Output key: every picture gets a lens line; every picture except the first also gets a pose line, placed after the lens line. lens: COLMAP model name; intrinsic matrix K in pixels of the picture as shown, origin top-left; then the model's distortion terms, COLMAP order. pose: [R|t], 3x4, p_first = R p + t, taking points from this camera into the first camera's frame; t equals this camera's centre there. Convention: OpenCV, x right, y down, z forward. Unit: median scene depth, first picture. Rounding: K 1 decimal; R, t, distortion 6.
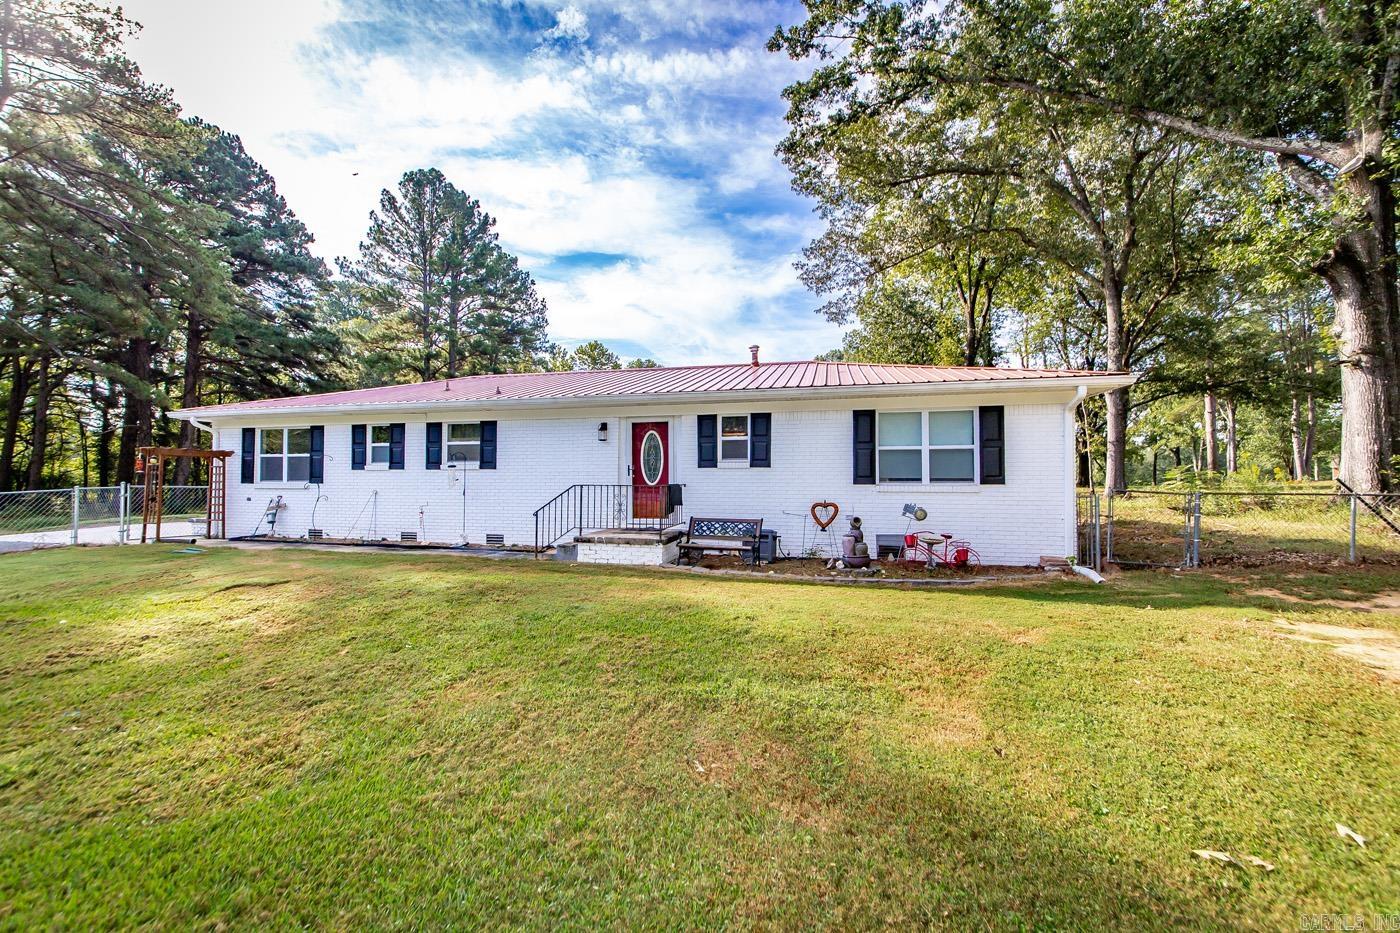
lens RADIAL K [[580.1, 0, 680.4], [0, 580.1, 474.5], [0, 0, 1]] dist [-0.002106, 0.000176]
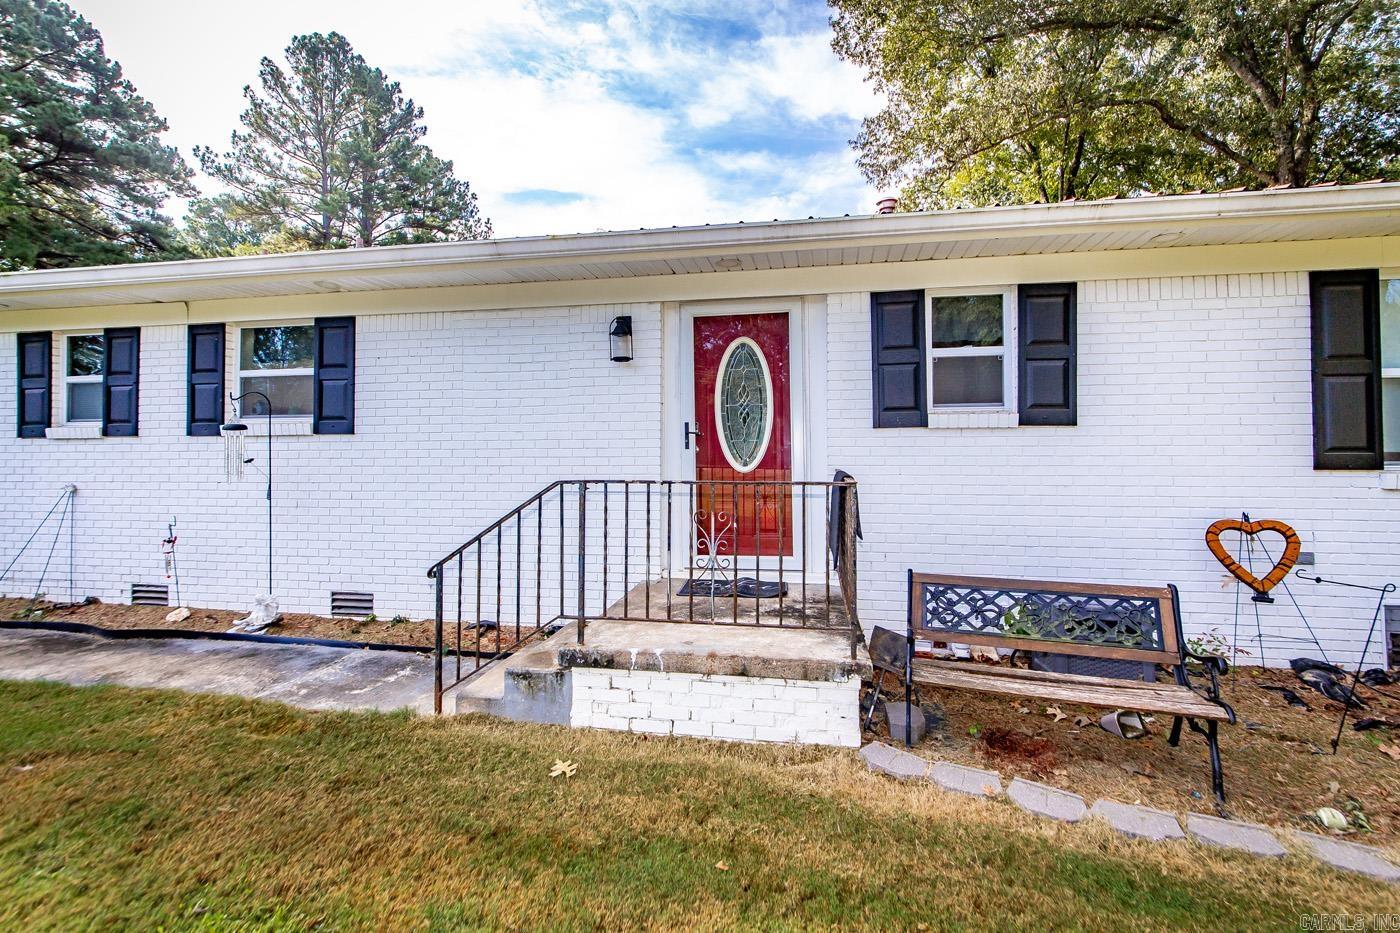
lens RADIAL K [[626.4, 0, 701.1], [0, 626.4, 446.4], [0, 0, 1]] dist [-0.005559, 0.000567]
pose [[0.995975, -0.006157, 0.089418, -0.034833], [0.005562, 0.999961, 0.006908, -0.000749], [-0.089457, -0.006383, 0.995970, 0.167227]]
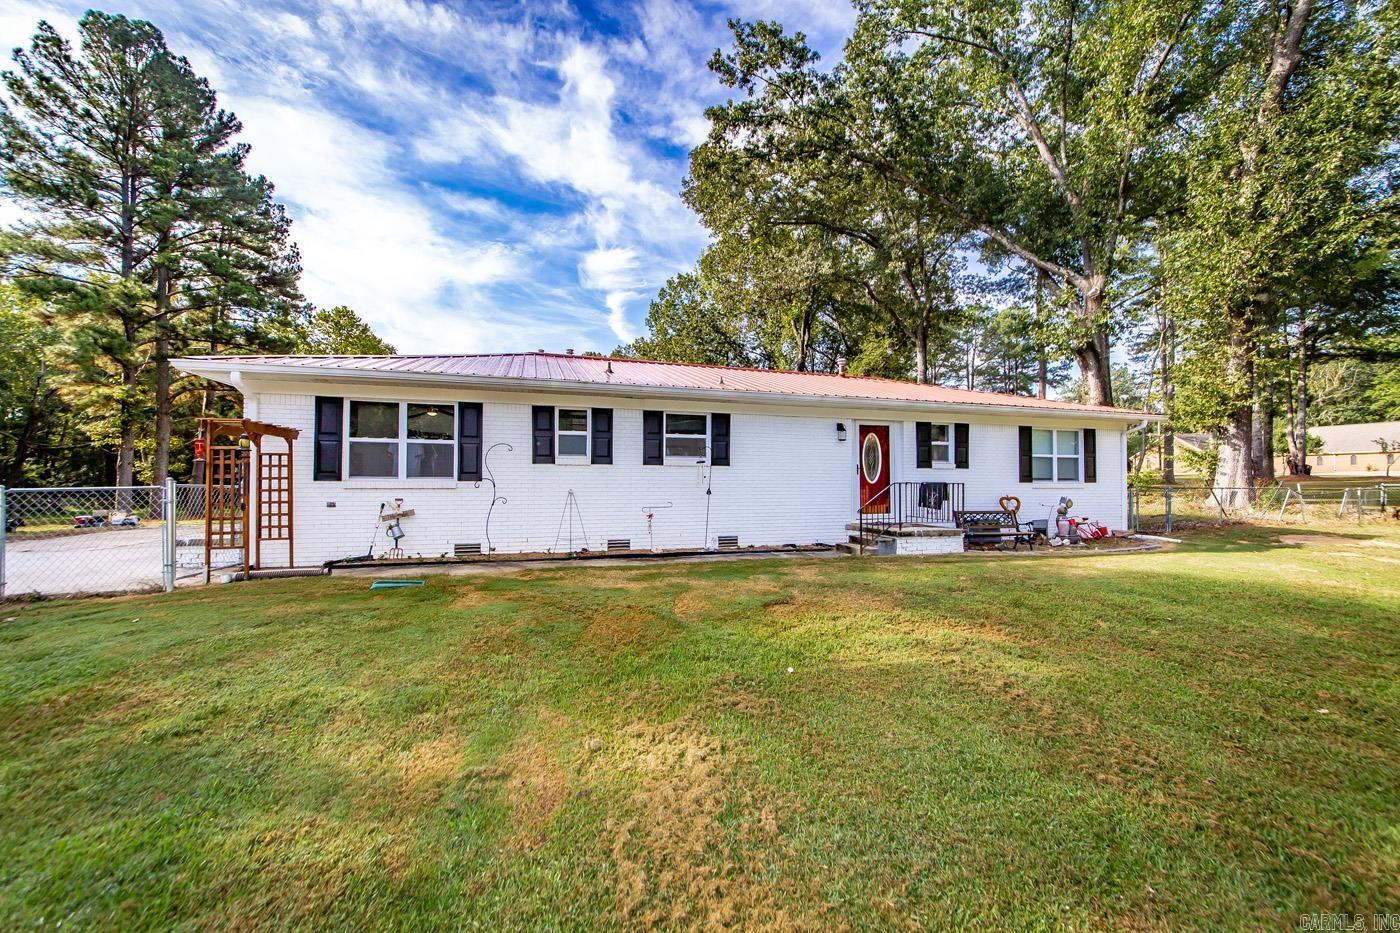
lens RADIAL K [[580.1, 0, 680.4], [0, 580.1, 474.5], [0, 0, 1]] dist [-0.002106, 0.000176]
pose [[0.844554, 0.006402, 0.535433, -0.276259], [-0.009182, 0.999955, 0.002527, 0.000811], [-0.535392, -0.007051, 0.844574, 0.080113]]
